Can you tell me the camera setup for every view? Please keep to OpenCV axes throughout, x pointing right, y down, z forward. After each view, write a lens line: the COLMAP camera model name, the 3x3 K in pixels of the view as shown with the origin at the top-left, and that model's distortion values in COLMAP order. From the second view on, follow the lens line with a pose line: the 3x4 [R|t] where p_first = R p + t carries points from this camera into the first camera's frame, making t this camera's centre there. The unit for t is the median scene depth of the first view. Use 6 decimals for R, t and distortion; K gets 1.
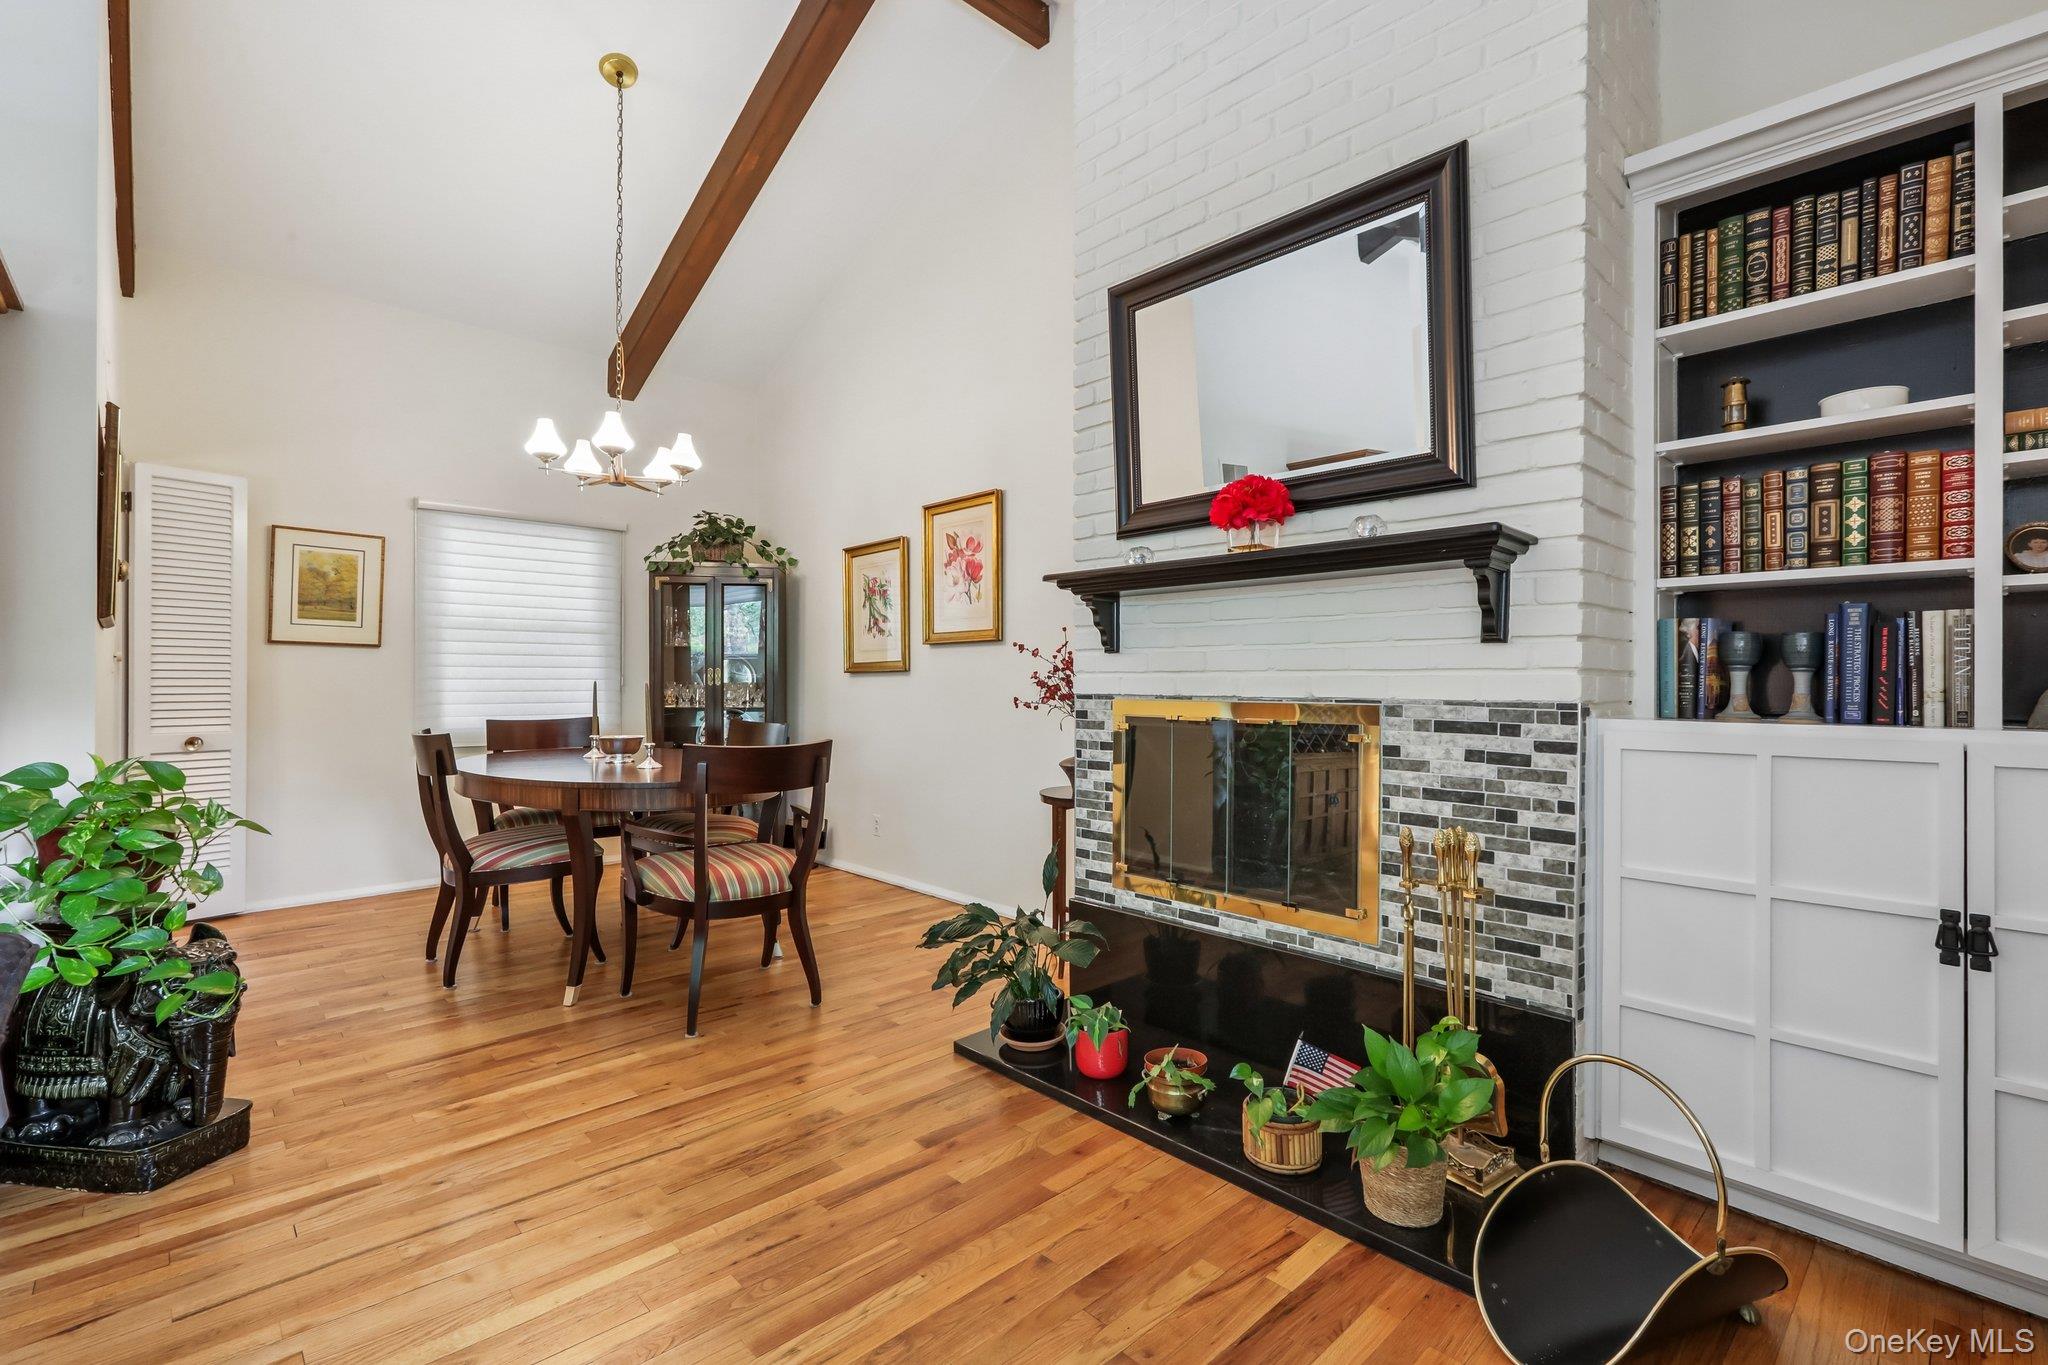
lens RADIAL K [[920.3, 0, 1034.8], [0, 920.3, 682.8], [0, 0, 1]] dist [0.000037, 0.000375]
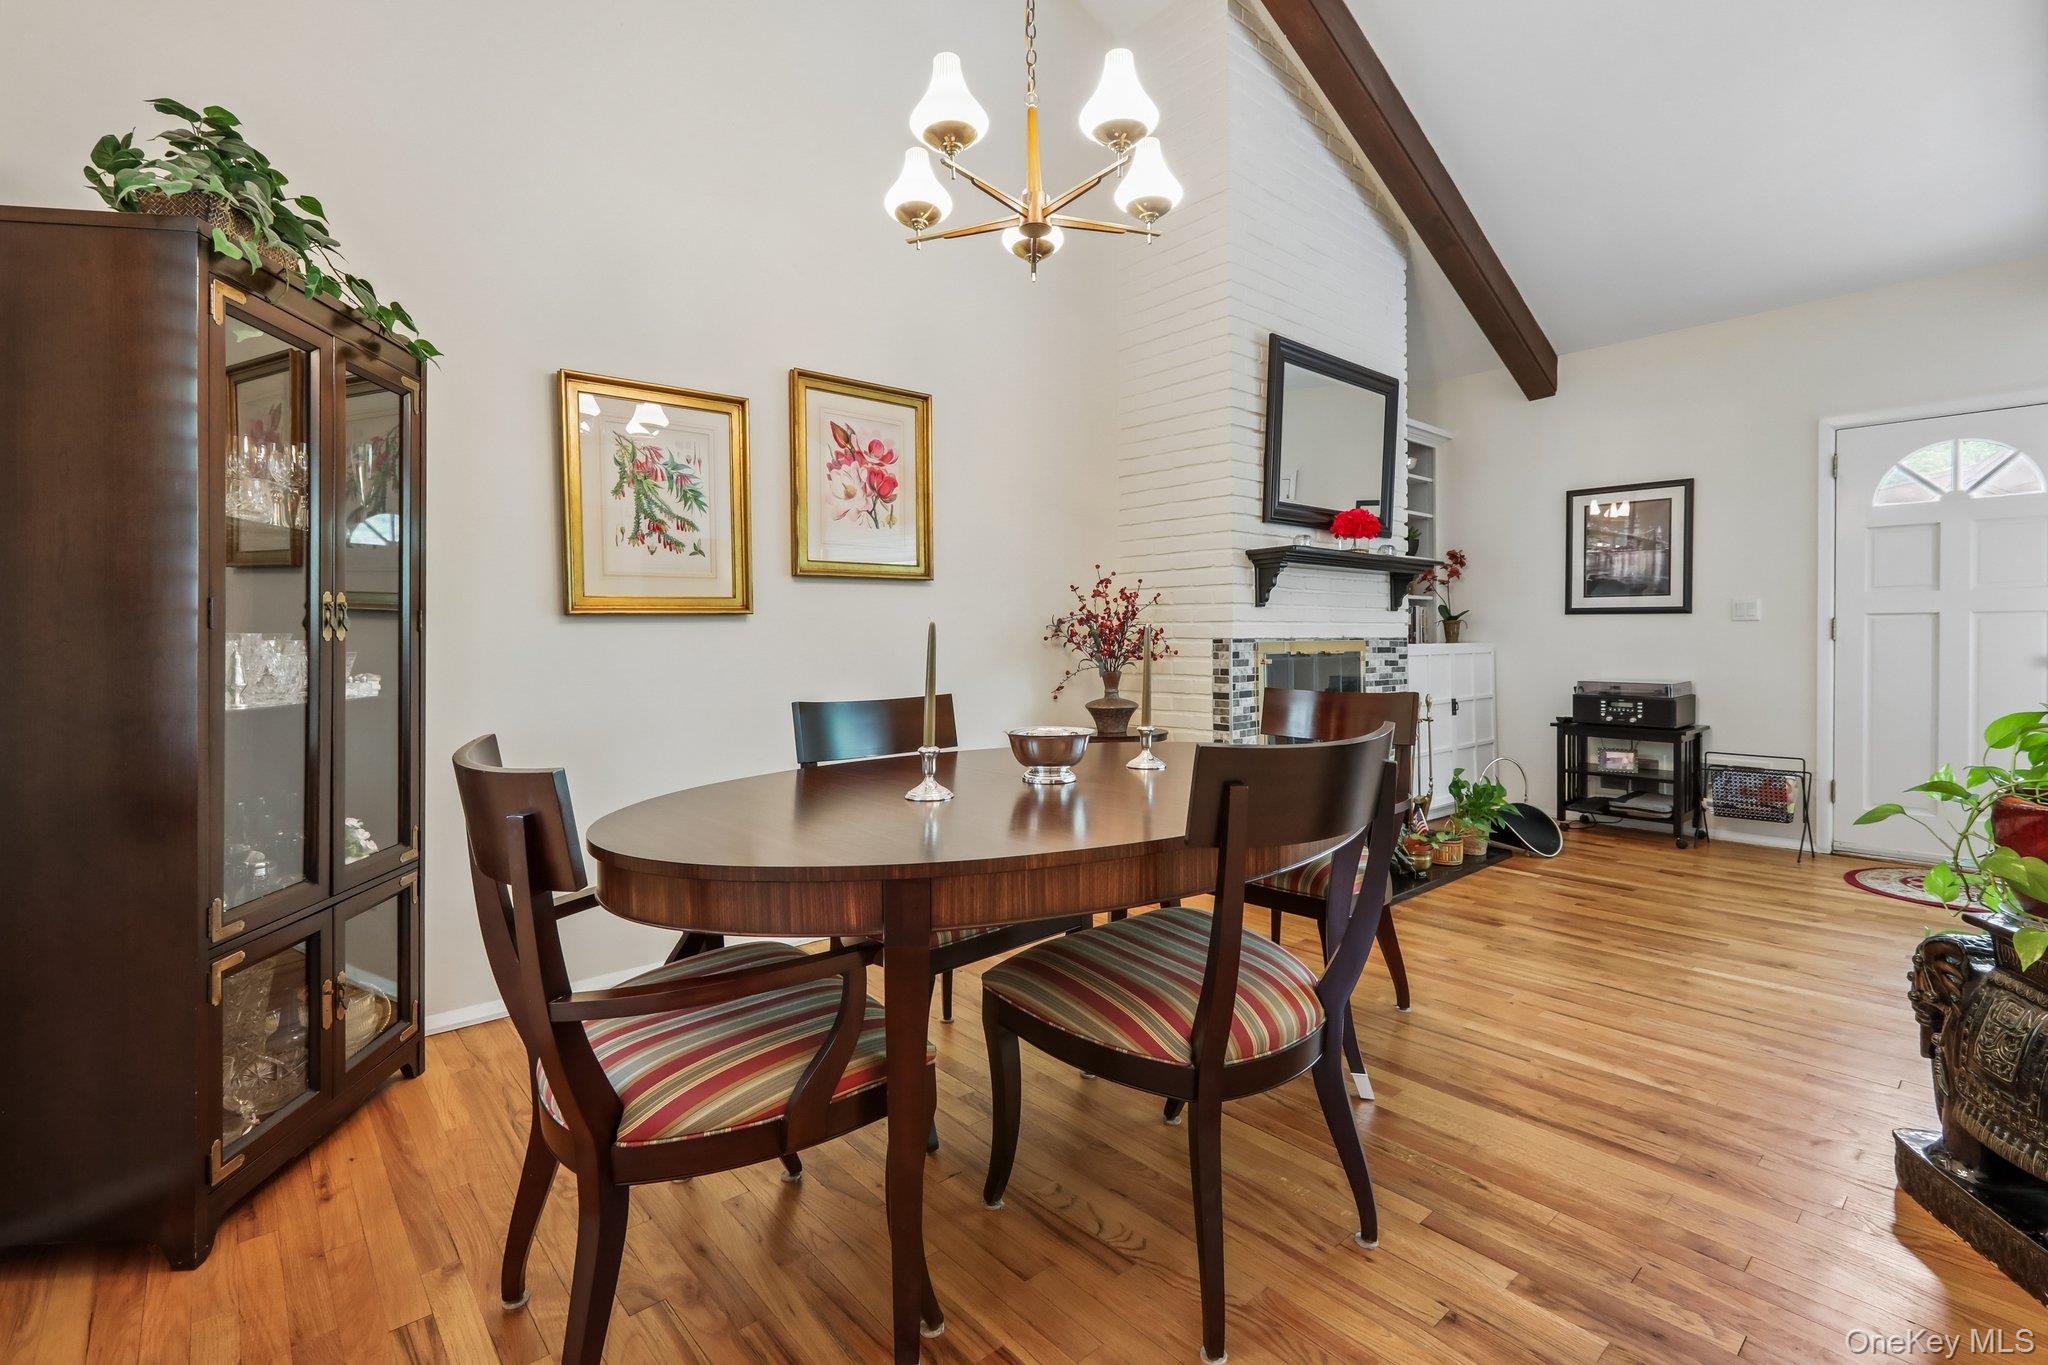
lens RADIAL K [[924.4, 0, 1025.7], [0, 924.4, 644.5], [0, 0, 1]] dist [-0.000910, -0.000073]
pose [[0.036000, -0.012679, 0.999271, -1.681339], [0.006621, 0.999901, 0.012449, 0.003416], [-0.999330, 0.006168, 0.036080, 1.723491]]
